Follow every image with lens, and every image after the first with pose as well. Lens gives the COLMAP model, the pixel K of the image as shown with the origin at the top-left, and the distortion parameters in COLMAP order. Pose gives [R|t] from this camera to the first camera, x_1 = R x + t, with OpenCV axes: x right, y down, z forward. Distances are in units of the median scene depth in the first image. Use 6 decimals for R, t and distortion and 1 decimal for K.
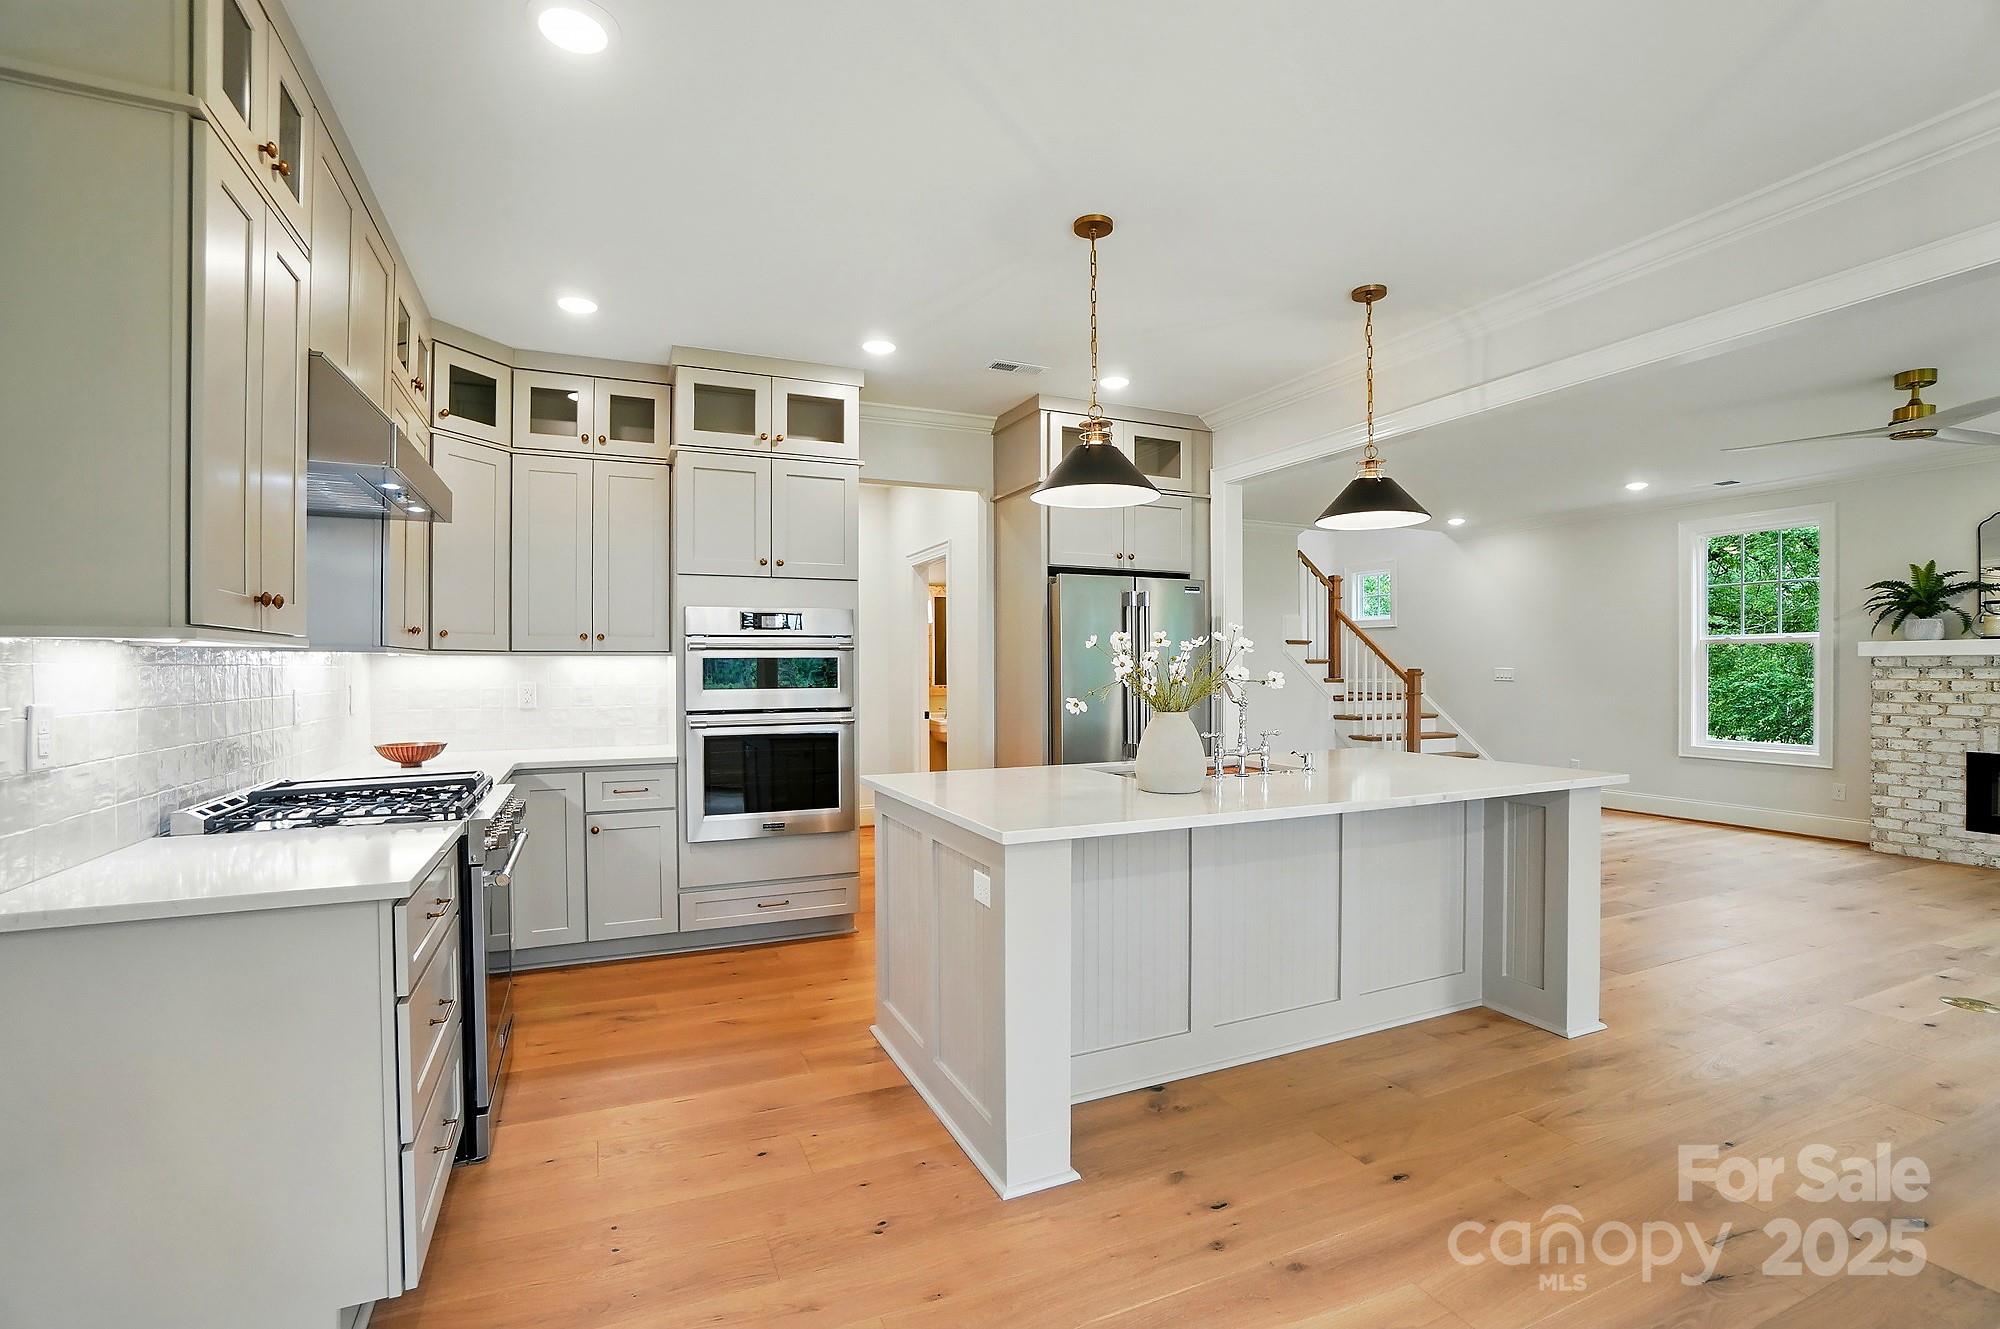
lens RADIAL K [[907.7, 0, 998.0], [0, 907.7, 670.7], [0, 0, 1]] dist [-0.065659, 0.023214]
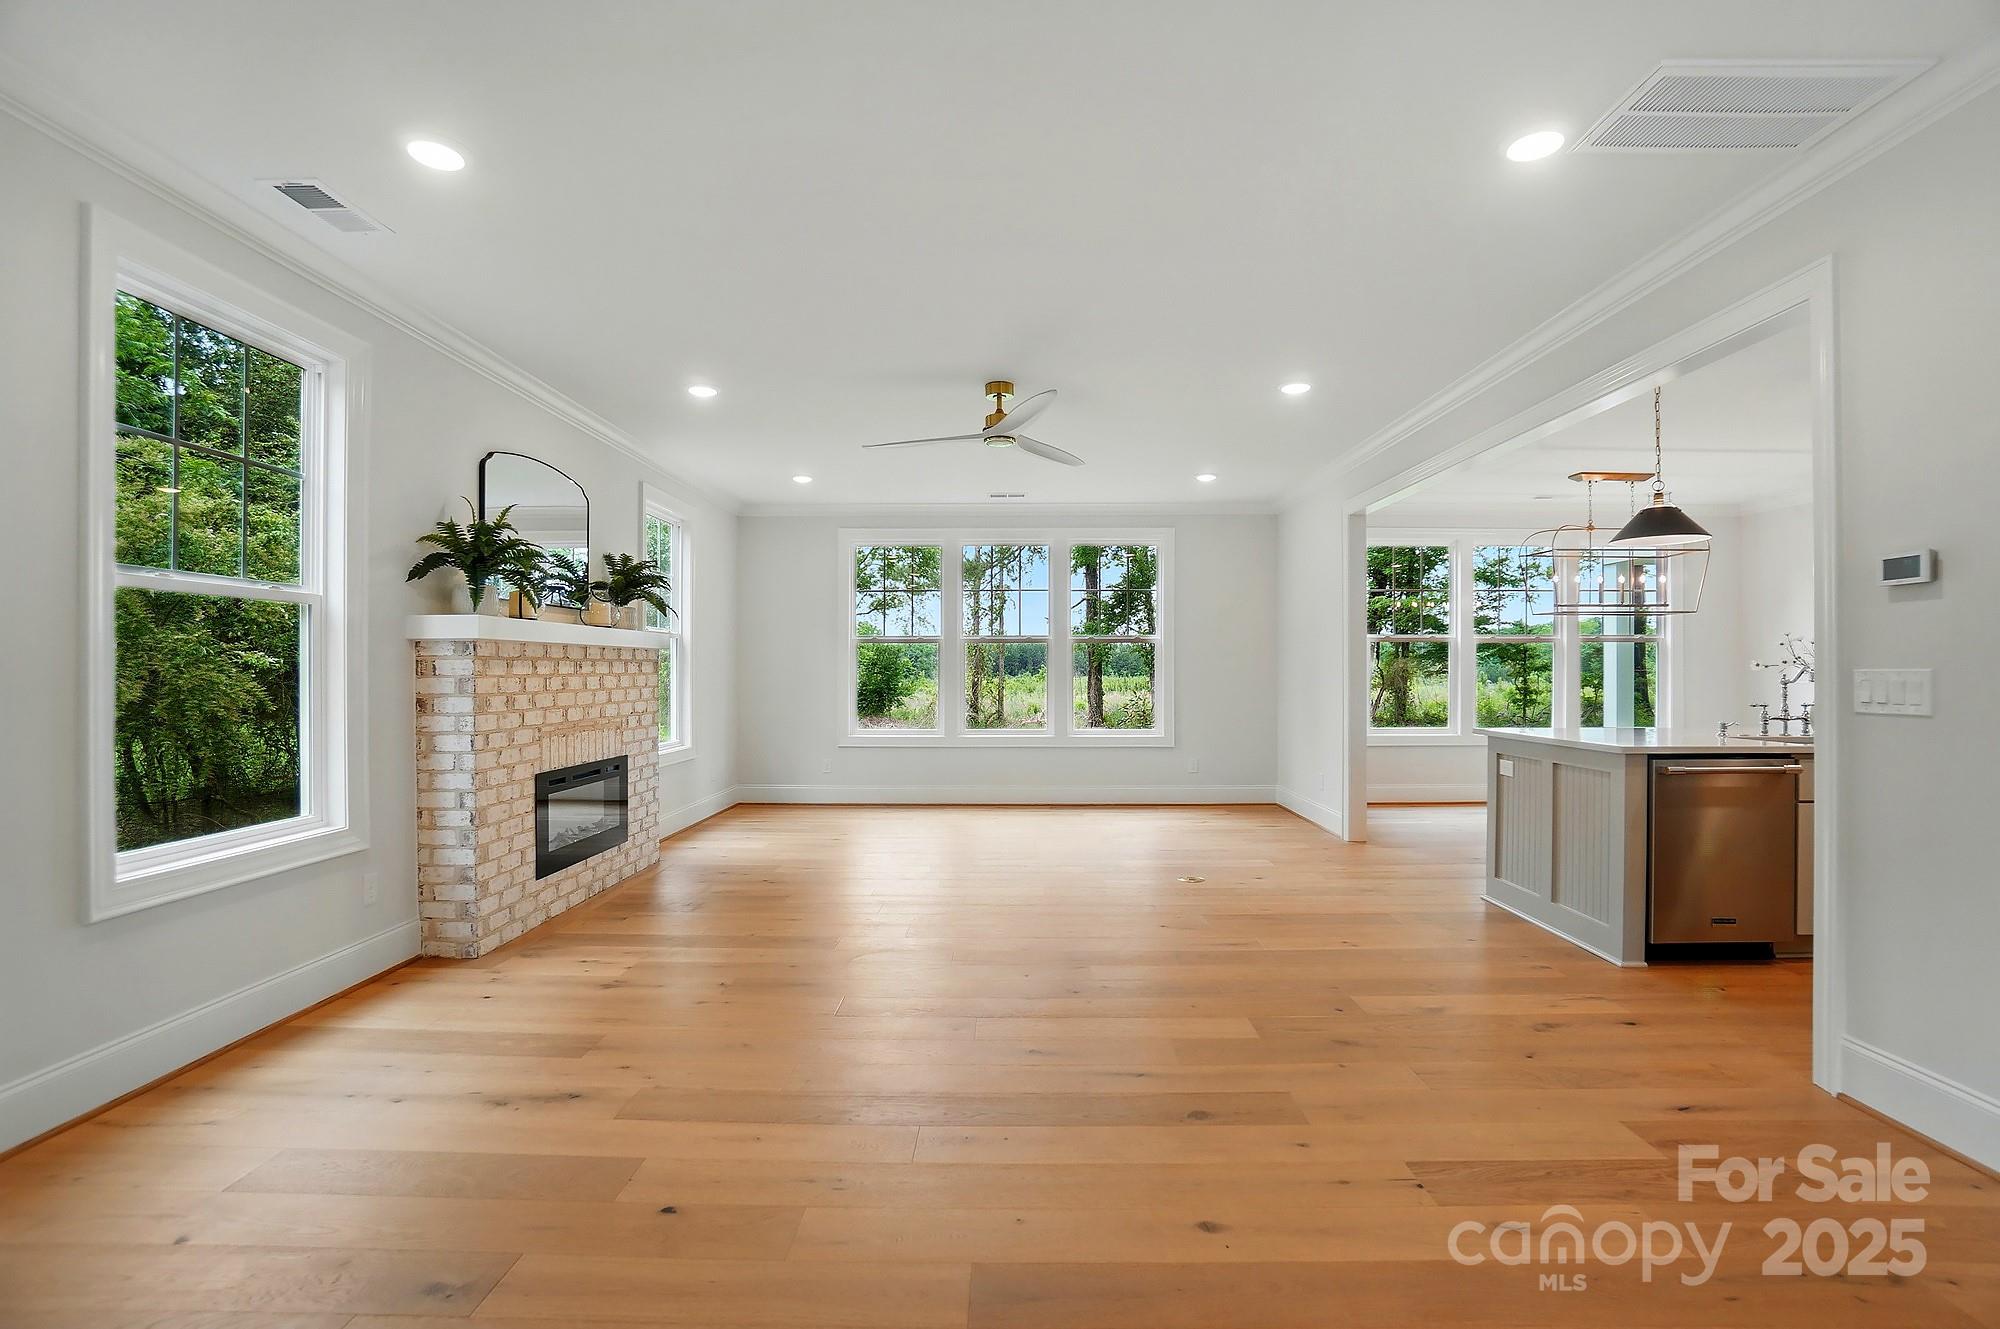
lens RADIAL K [[897.7, 0, 1004.4], [0, 897.7, 668.3], [0, 0, 1]] dist [-0.063851, 0.024066]
pose [[-0.905170, 0.002891, 0.425039, 0.438076], [0.003648, 0.999993, 0.000968, 0.004775], [-0.425033, 0.002427, -0.905175, 1.502479]]
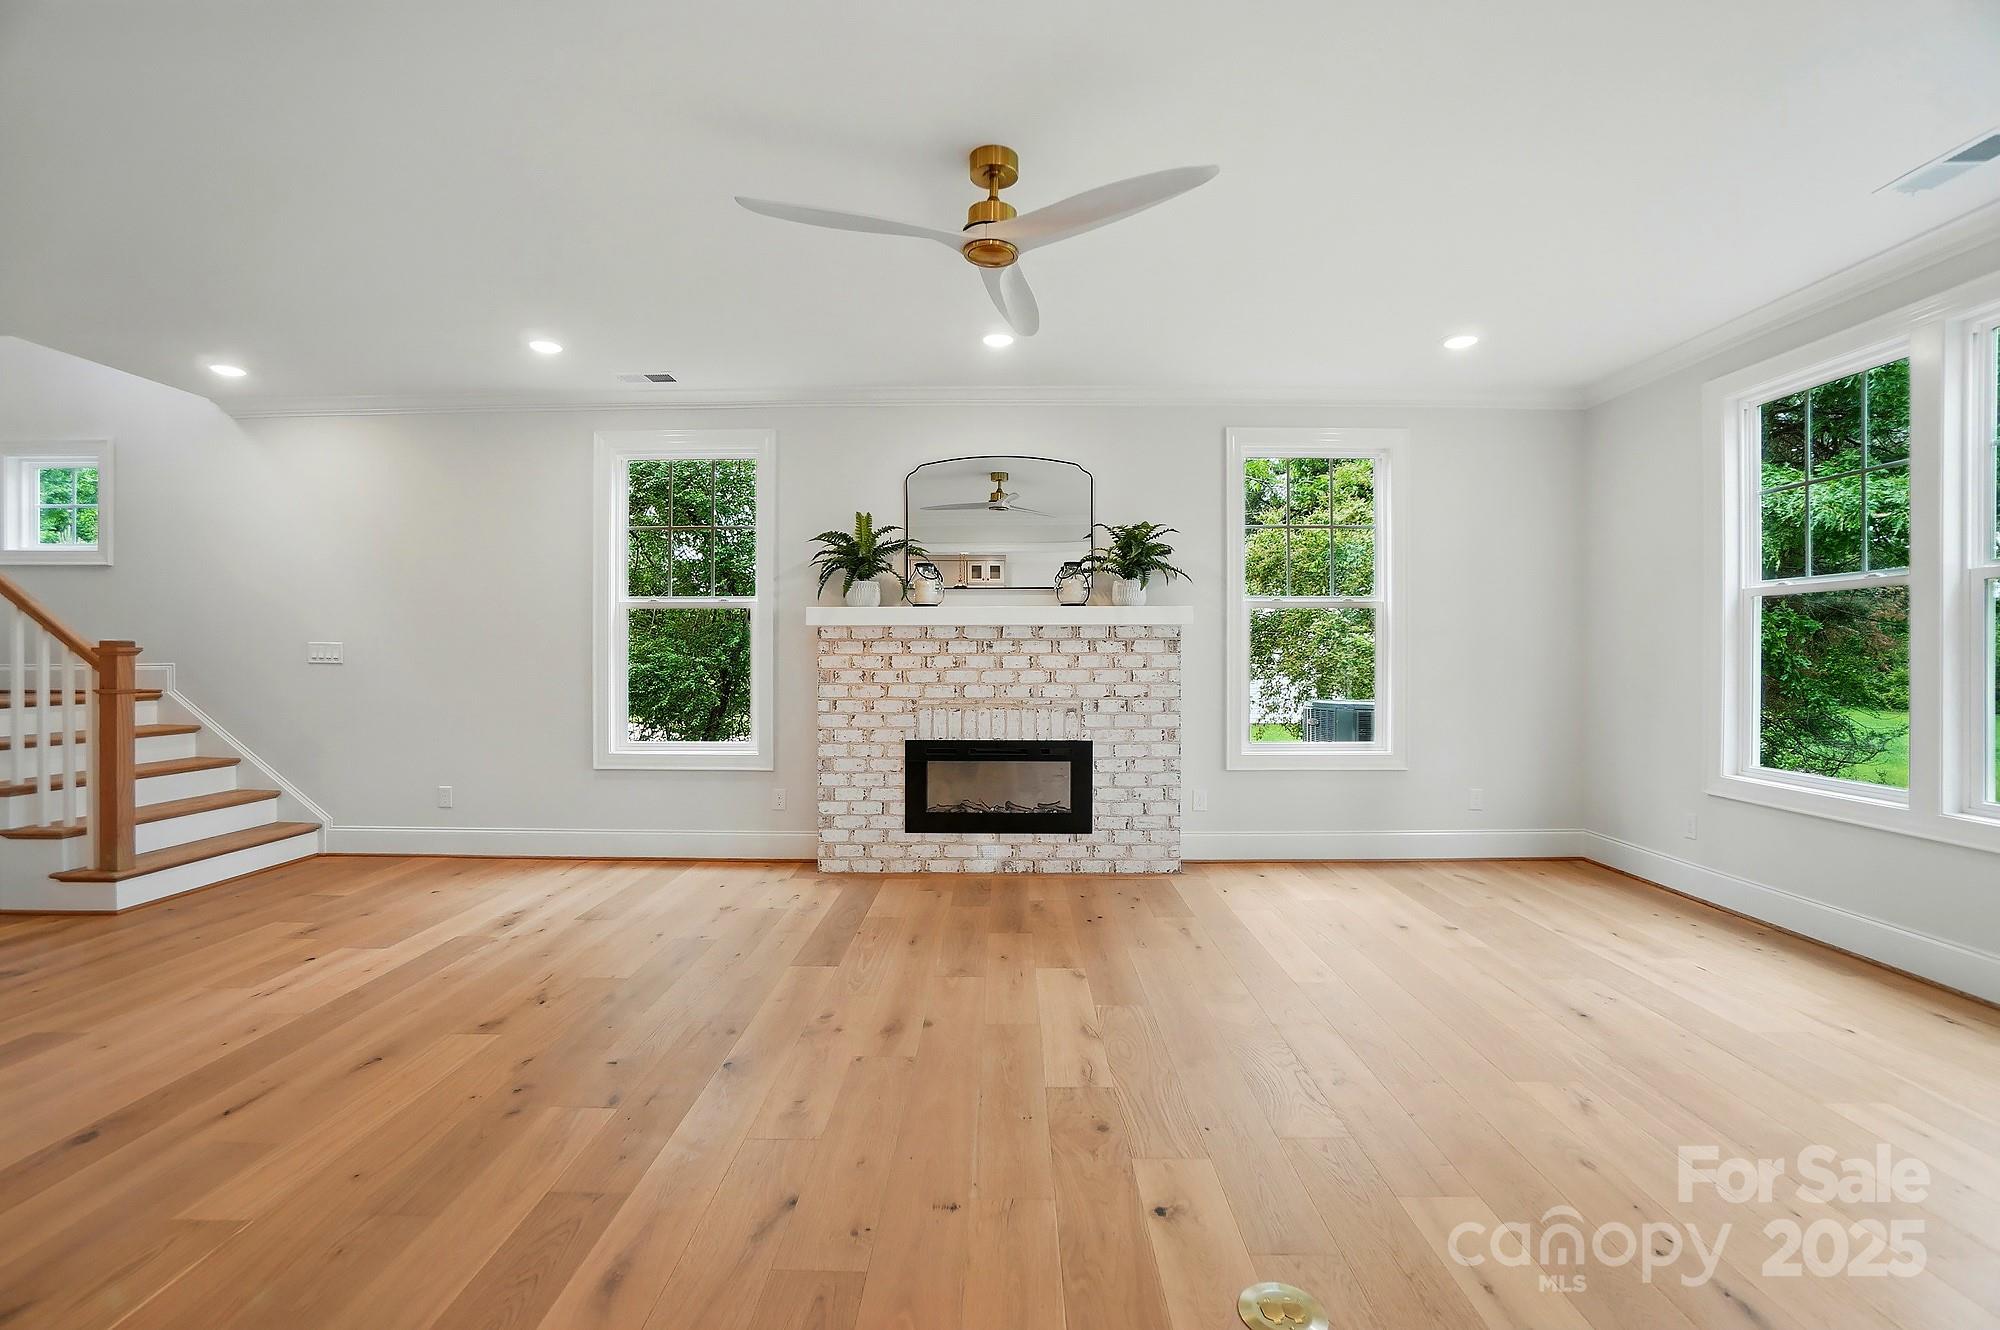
lens RADIAL K [[900.4, 0, 992.3], [0, 900.4, 654.1], [0, 0, 1]] dist [-0.056086, 0.020048]
pose [[0.425861, -0.000681, 0.904788, 0.360342], [0.002725, 0.999996, -0.000529, 0.010709], [-0.904784, 0.002691, 0.425861, 0.547797]]
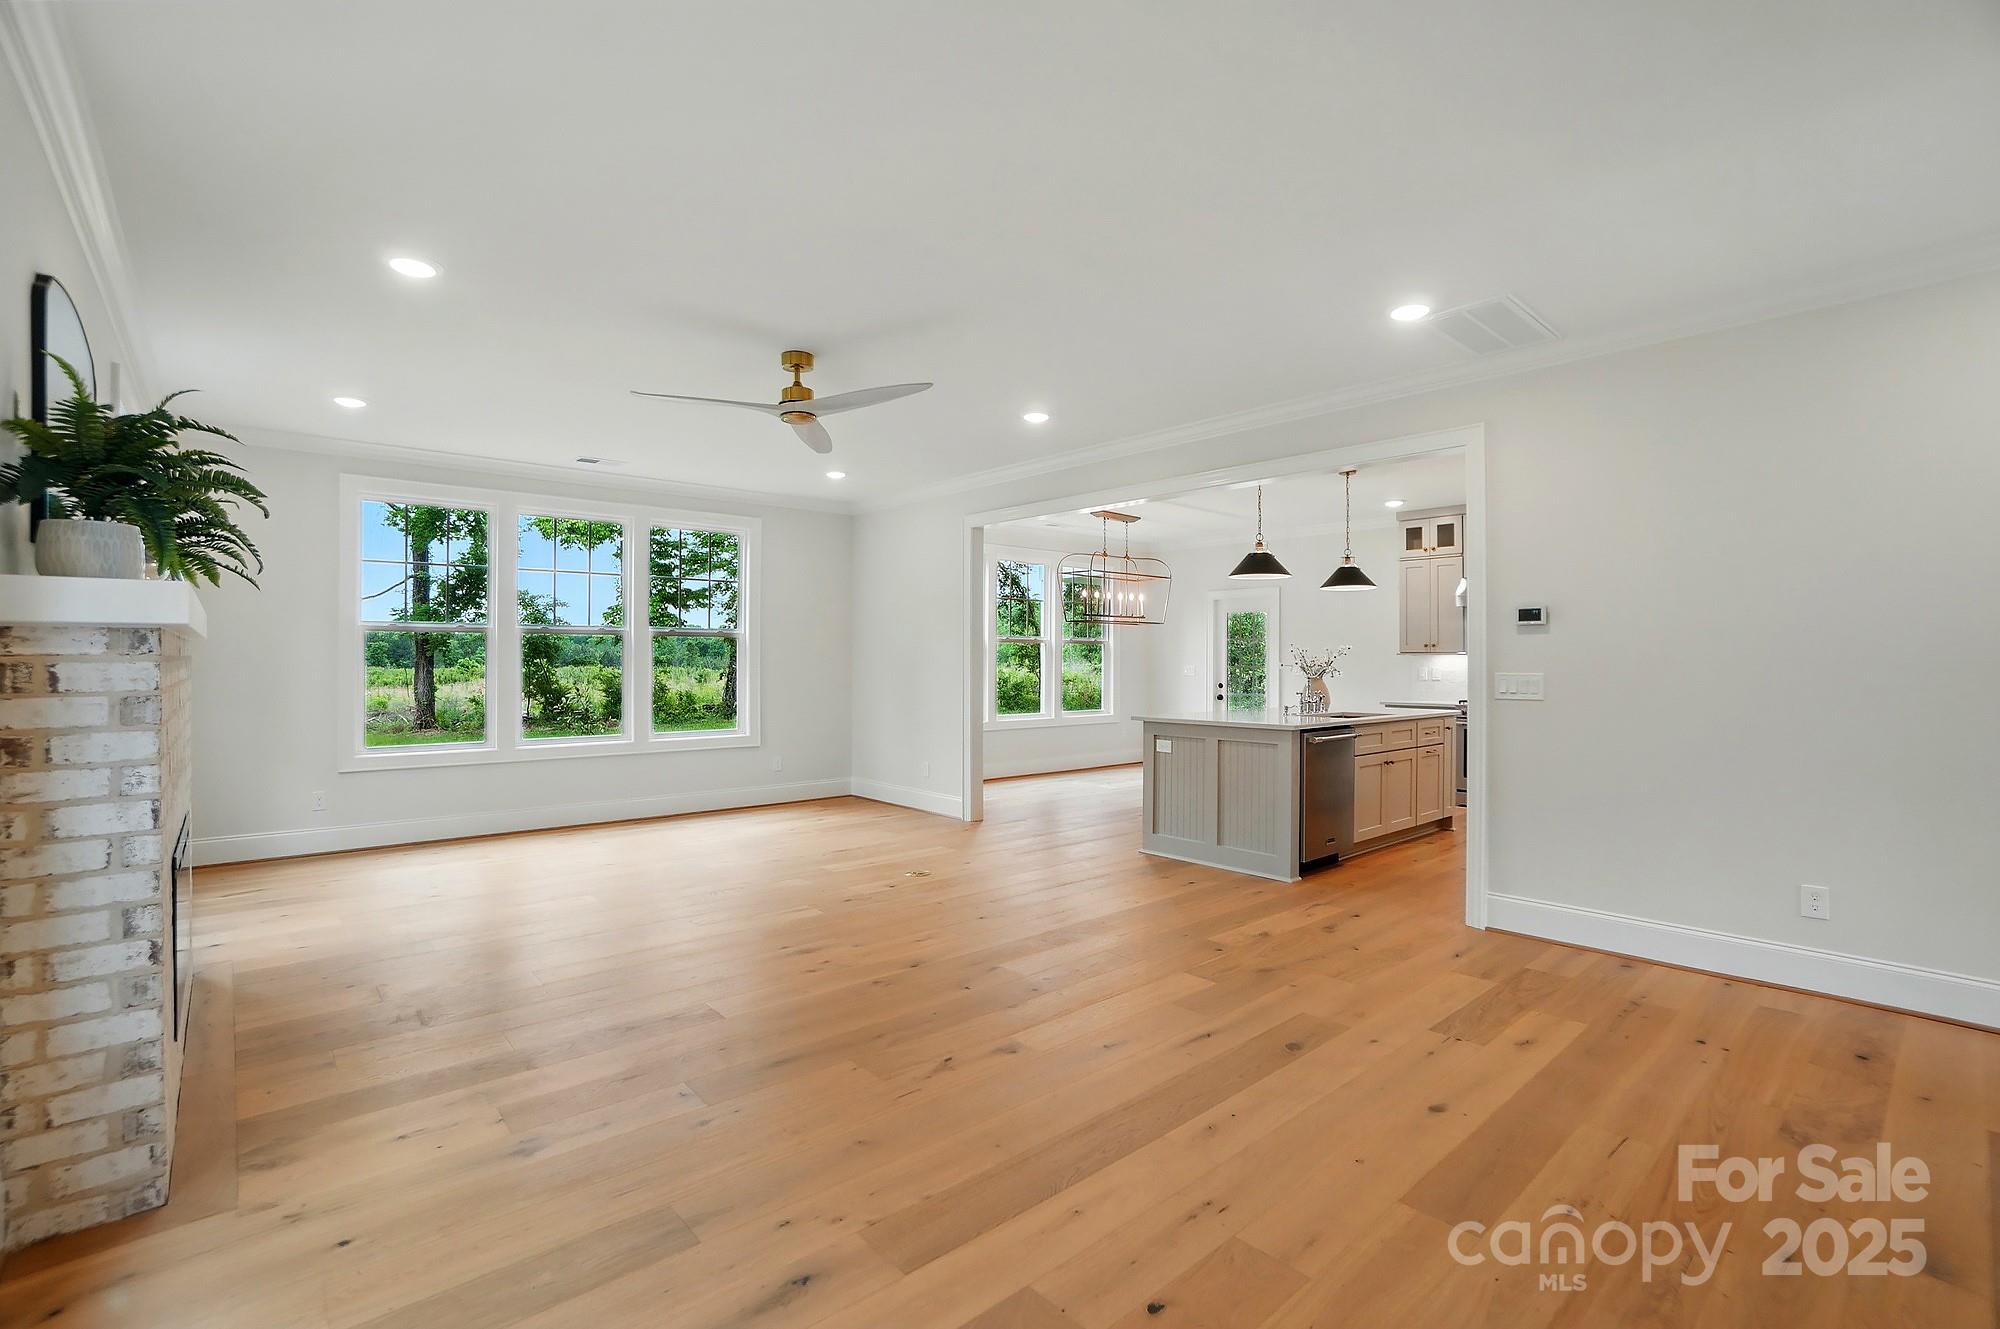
lens RADIAL K [[898.9, 0, 999.7], [0, 898.9, 659.7], [0, 0, 1]] dist [-0.057716, 0.021698]
pose [[-0.955820, -0.000645, -0.293951, 0.852929], [-0.001697, 0.999993, 0.003324, -0.005392], [0.293947, 0.003676, -0.955815, 1.518493]]
